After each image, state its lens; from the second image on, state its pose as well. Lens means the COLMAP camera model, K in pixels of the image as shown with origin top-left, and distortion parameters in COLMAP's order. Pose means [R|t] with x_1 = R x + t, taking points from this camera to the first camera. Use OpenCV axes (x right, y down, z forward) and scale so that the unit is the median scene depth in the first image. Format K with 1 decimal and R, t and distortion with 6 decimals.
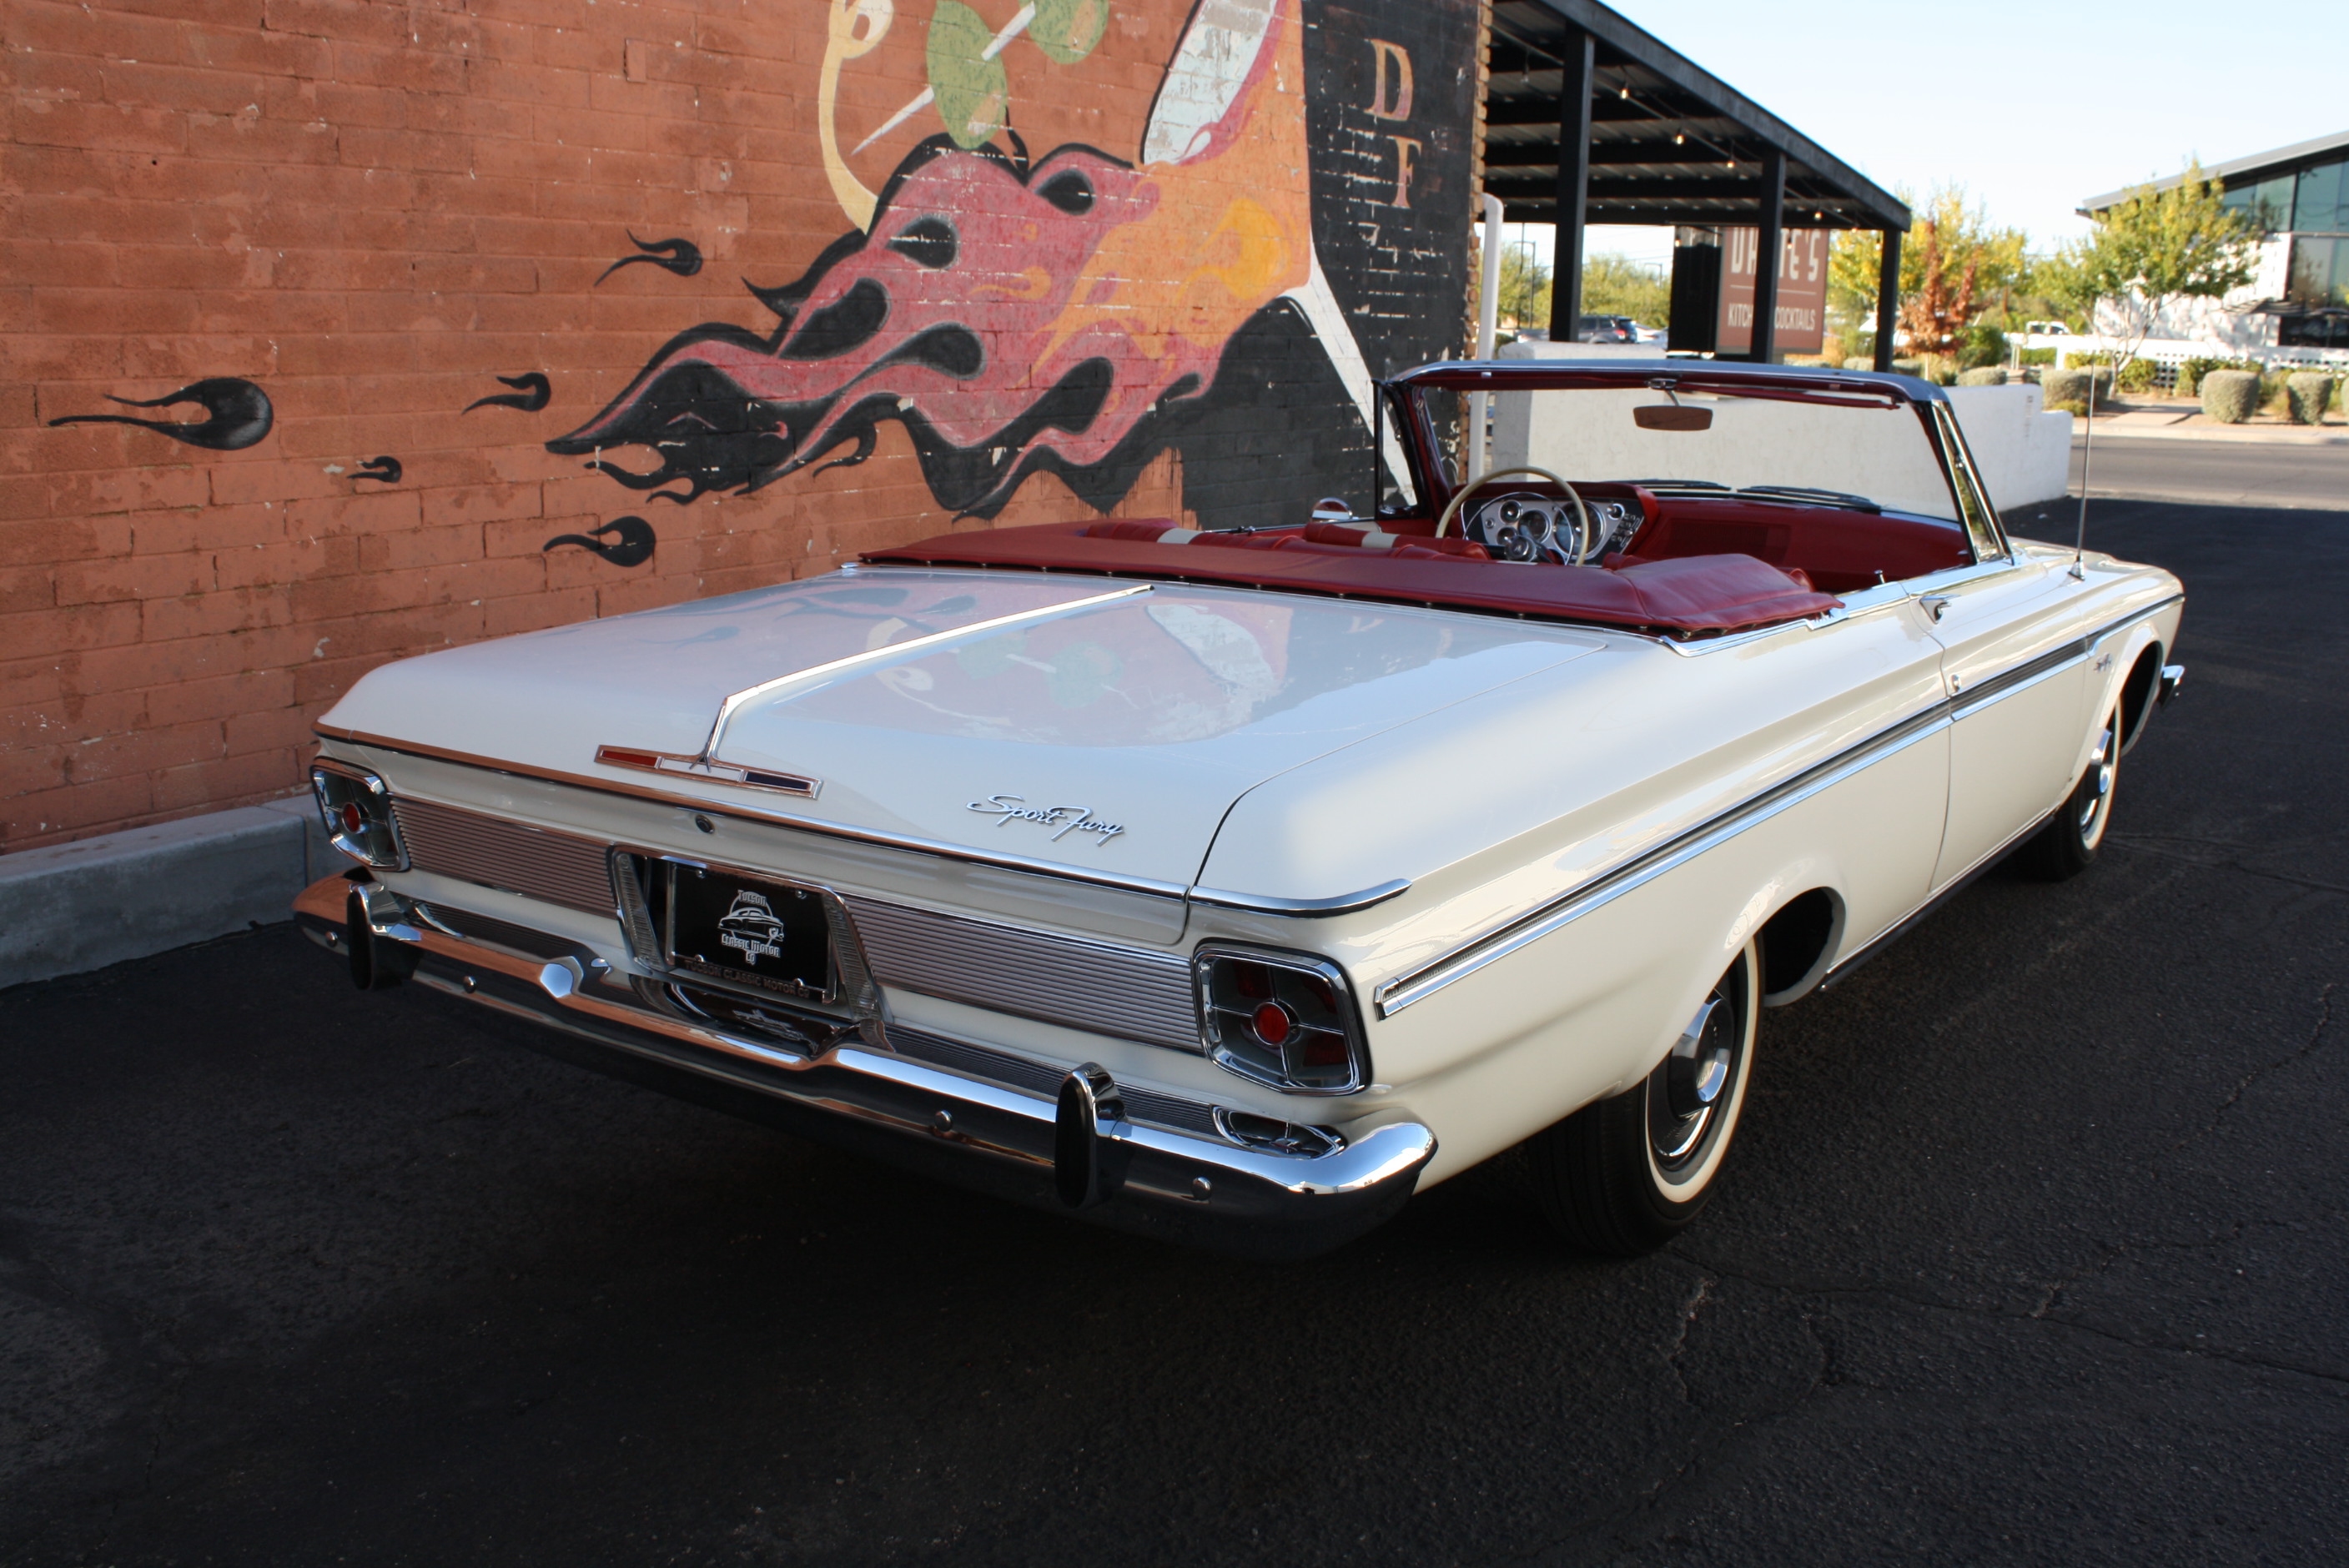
lens RADIAL K [[2124.7, 0, 1211.2], [0, 2124.7, 778.9], [0, 0, 1]] dist [-0.153264, 0.150448]
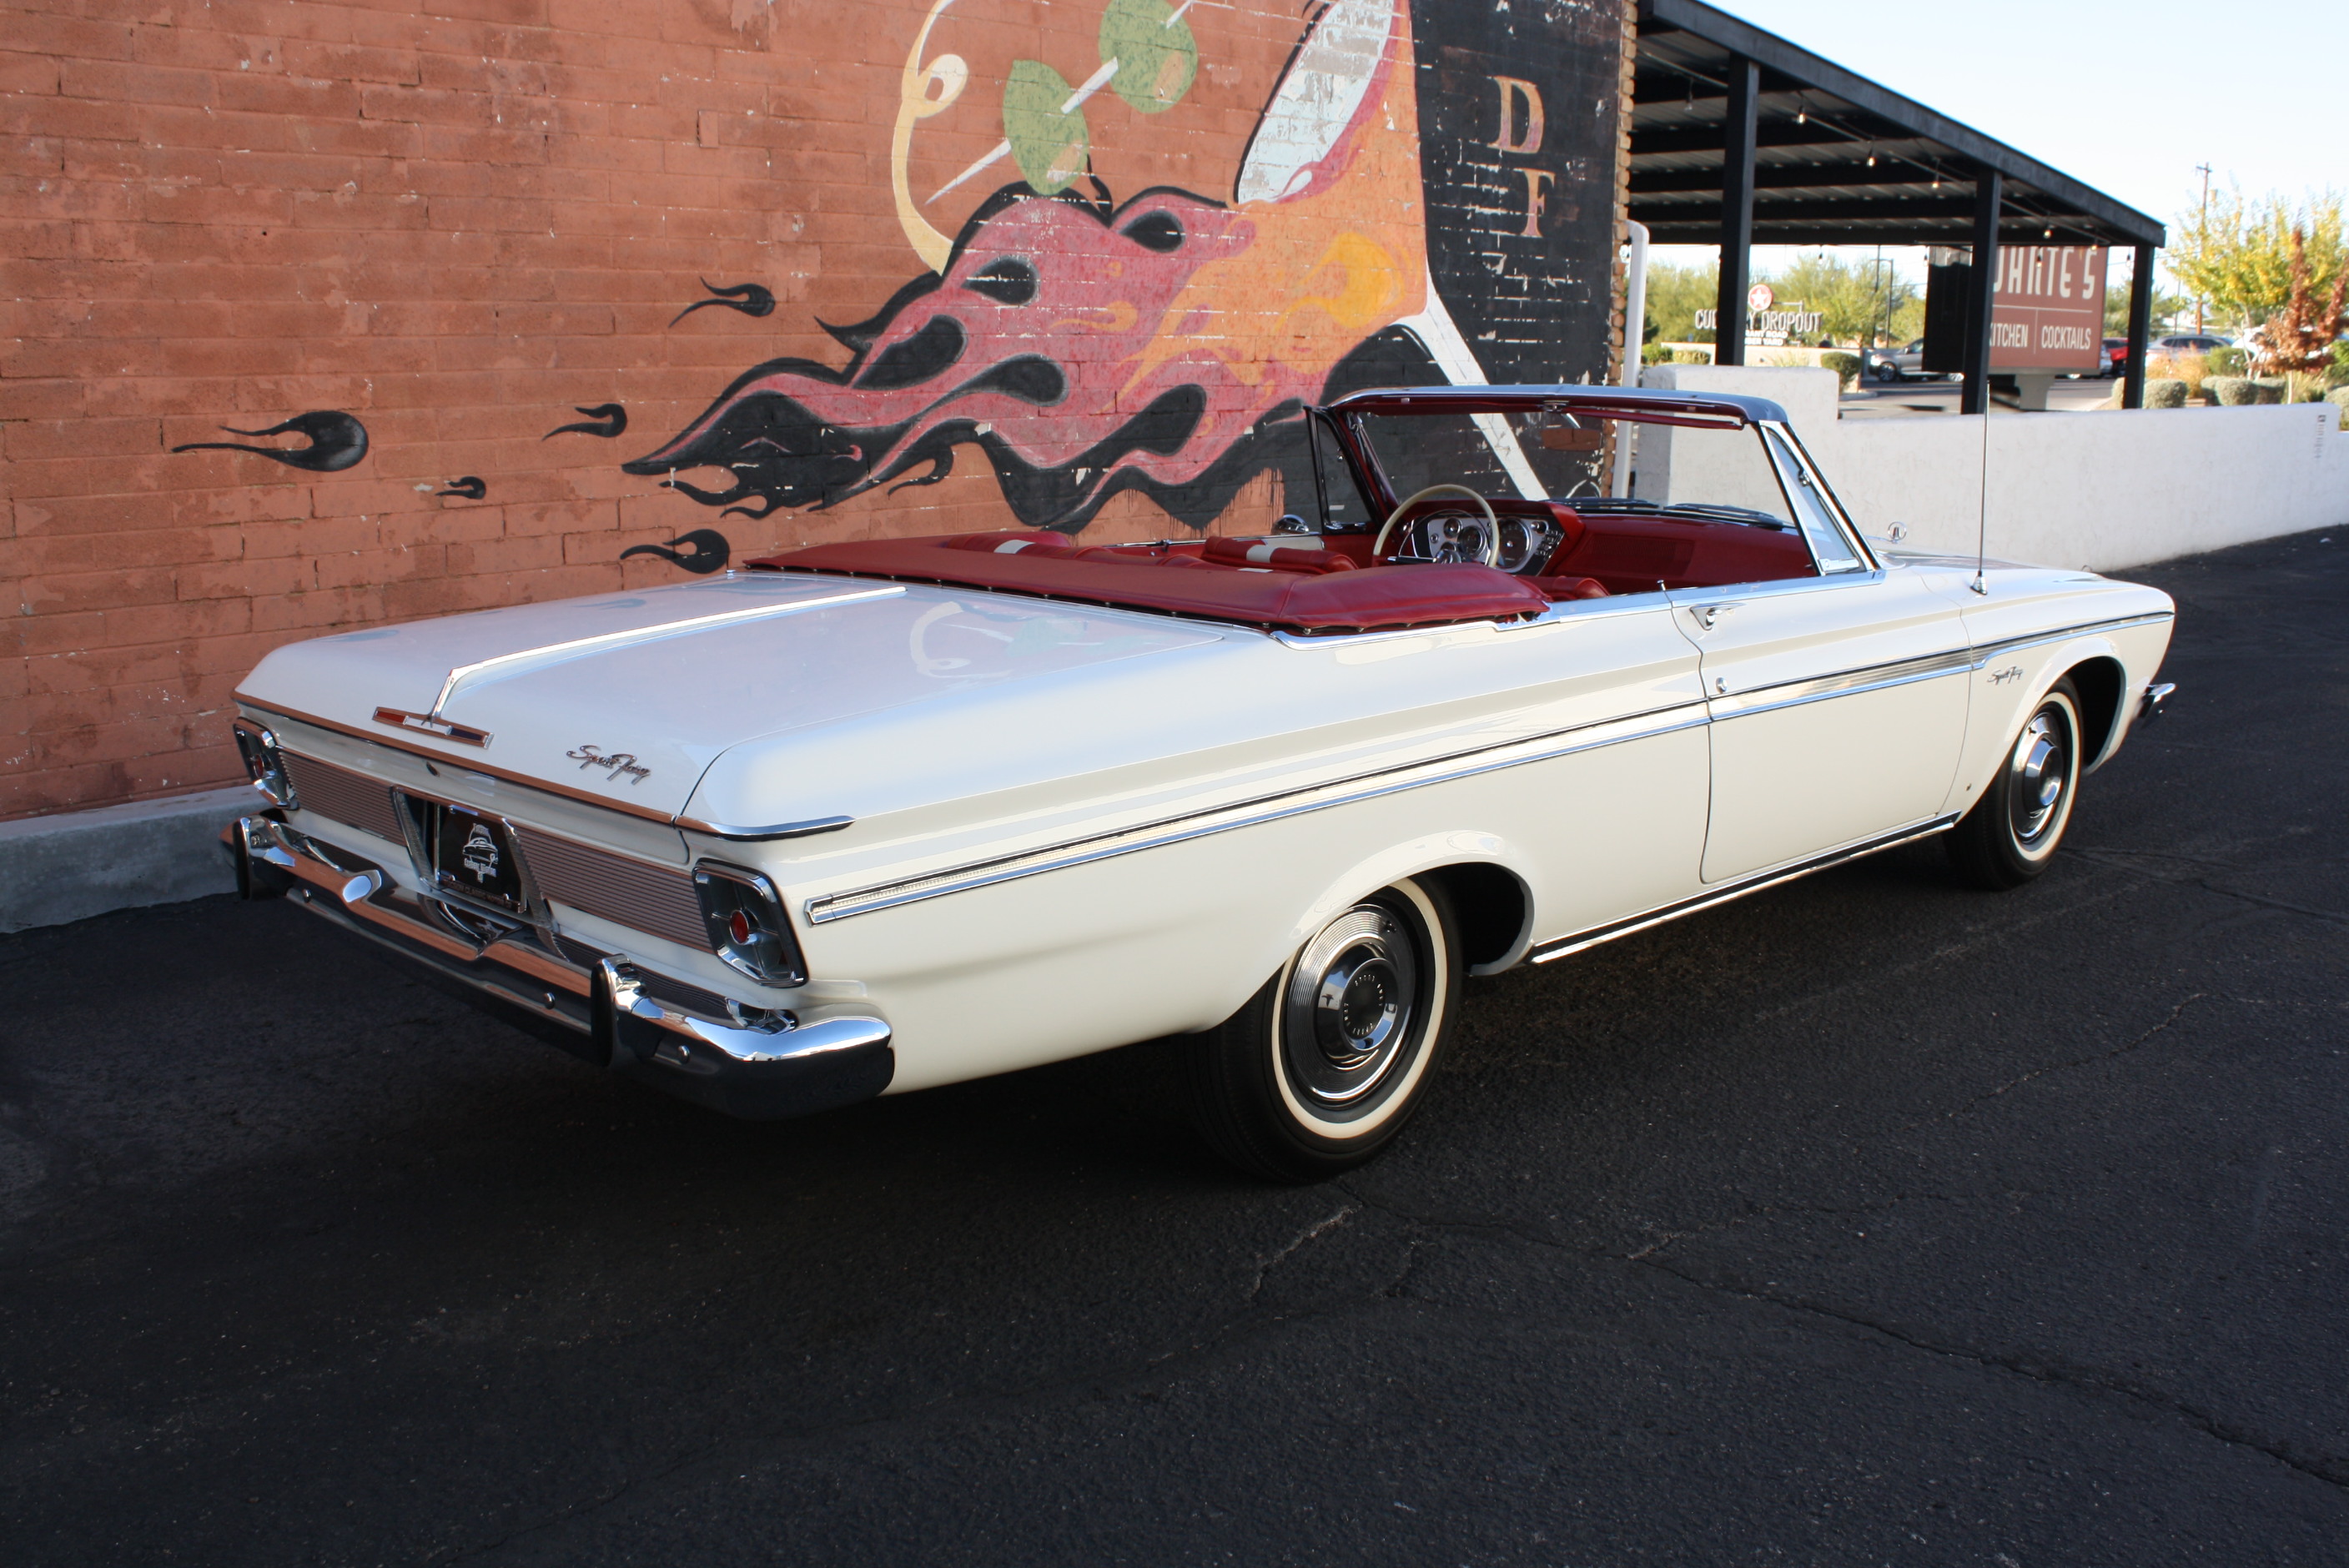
lens RADIAL K [[2124.7, 0, 1211.2], [0, 2124.7, 778.9], [0, 0, 1]] dist [-0.153264, 0.150448]
pose [[0.984658, 0.024134, -0.172820, 0.181541], [-0.025707, 0.999646, -0.006867, 0.009896], [0.172593, 0.011204, 0.984929, -0.066834]]
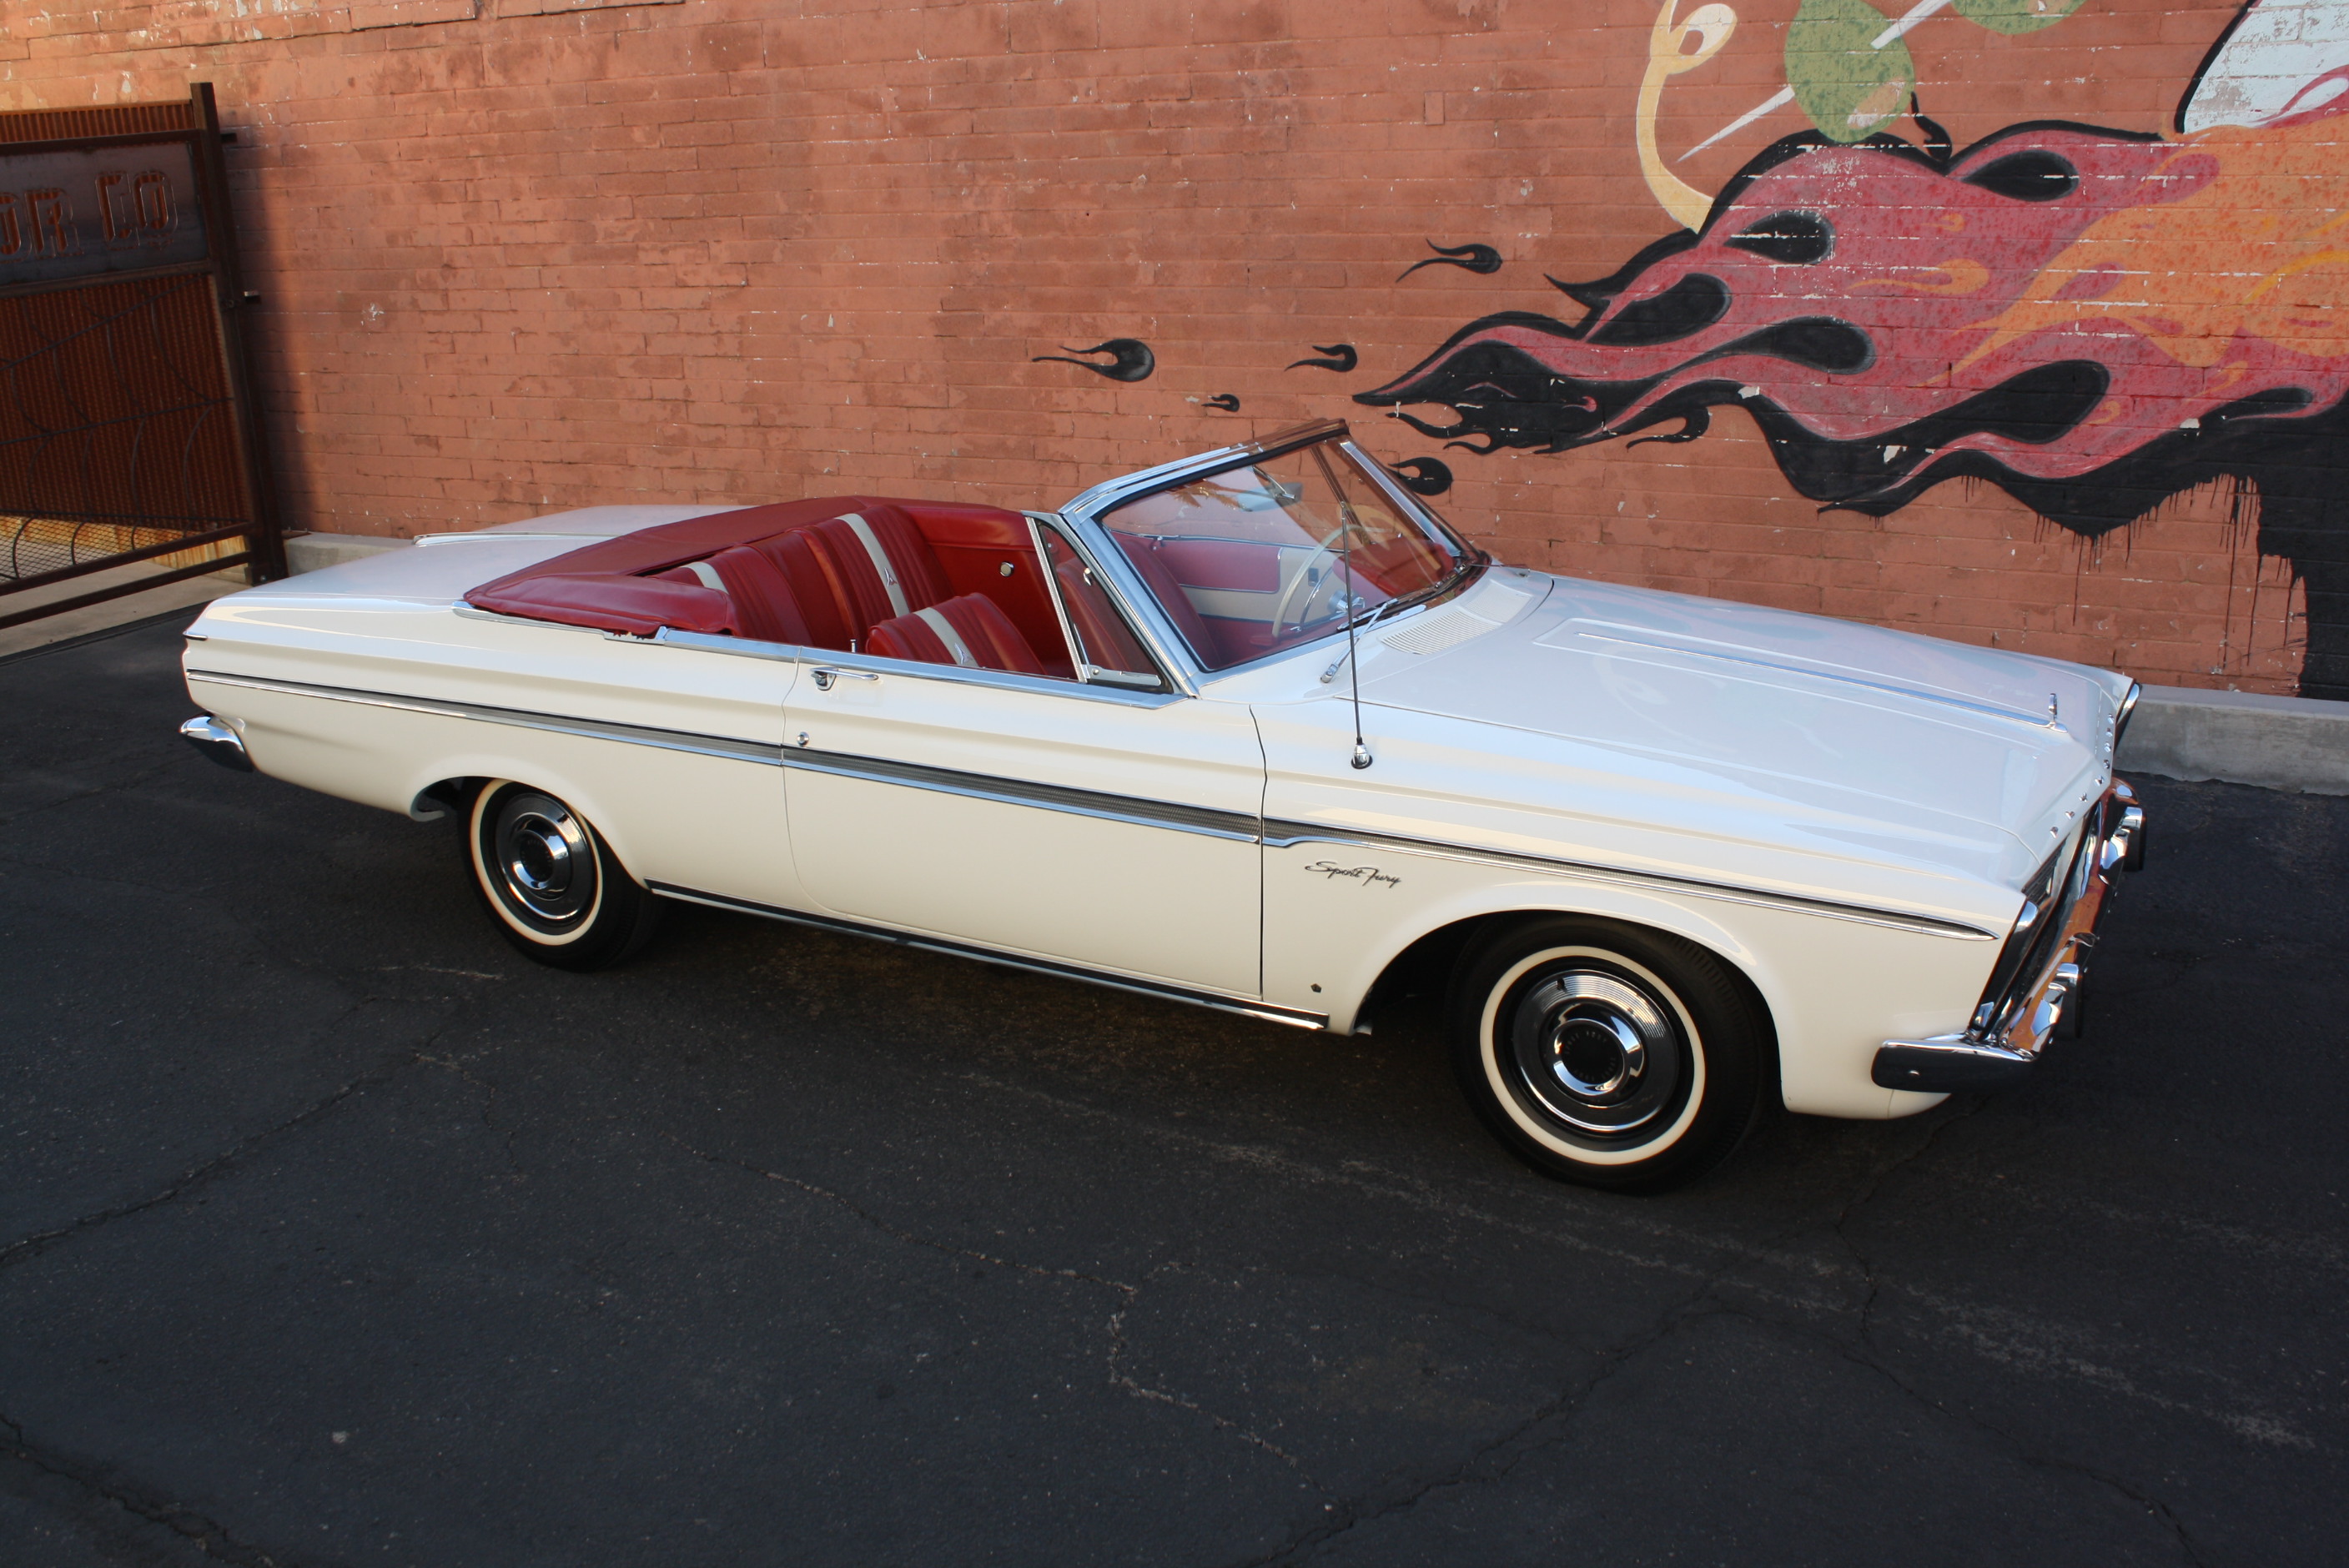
lens RADIAL K [[2209.6, 0, 1203.6], [0, 2209.6, 776.3], [0, 0, 1]] dist [-0.145867, 0.155371]
pose [[0.093447, 0.273997, -0.957180, 1.013276], [-0.173327, 0.951183, 0.255359, -0.246995], [0.980421, 0.142042, 0.136377, 0.665320]]
